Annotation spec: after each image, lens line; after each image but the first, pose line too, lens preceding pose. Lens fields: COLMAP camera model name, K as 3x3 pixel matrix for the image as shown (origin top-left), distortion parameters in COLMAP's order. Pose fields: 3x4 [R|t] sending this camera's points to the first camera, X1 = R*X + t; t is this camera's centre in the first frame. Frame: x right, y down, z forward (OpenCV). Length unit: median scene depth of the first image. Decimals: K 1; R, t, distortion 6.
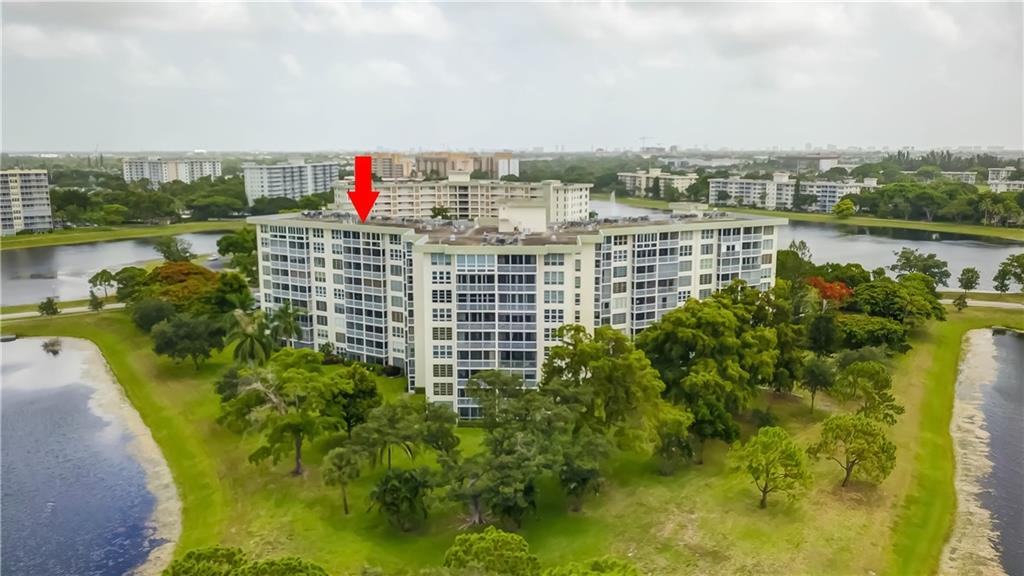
lens RADIAL K [[795.0, 0, 520.9], [0, 795.0, 287.1], [0, 0, 1]] dist [0.022948, -0.044903]
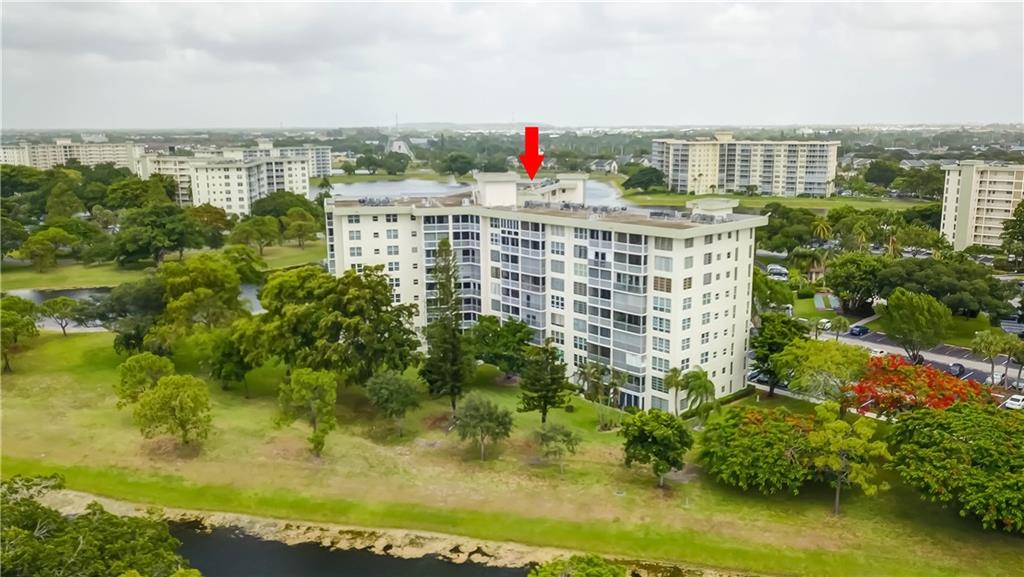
lens RADIAL K [[807.1, 0, 515.3], [0, 807.1, 283.1], [0, 0, 1]] dist [0.018906, 0.001527]
pose [[0.249217, 0.185664, -0.950484, 0.959176], [-0.160058, 0.975850, 0.148651, -0.122582], [0.955129, 0.115086, 0.272915, 0.692962]]
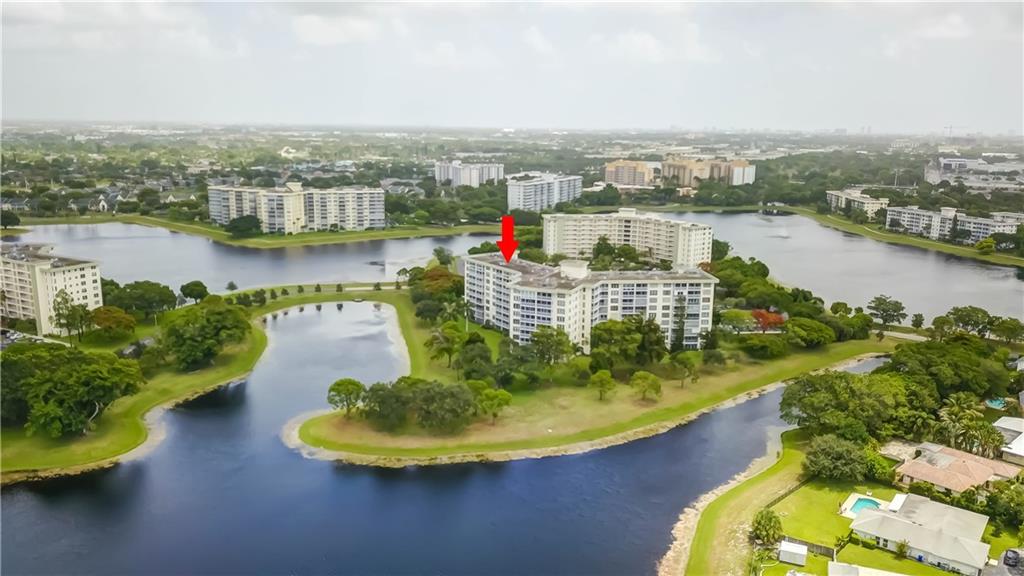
lens RADIAL K [[795.0, 0, 507.0], [0, 795.0, 288.7], [0, 0, 1]] dist [0.022948, -0.044903]
pose [[0.925325, 0.092246, -0.367783, 0.570753], [-0.078548, 0.995549, 0.052076, -0.124718], [0.370950, -0.019299, 0.928452, -0.943693]]
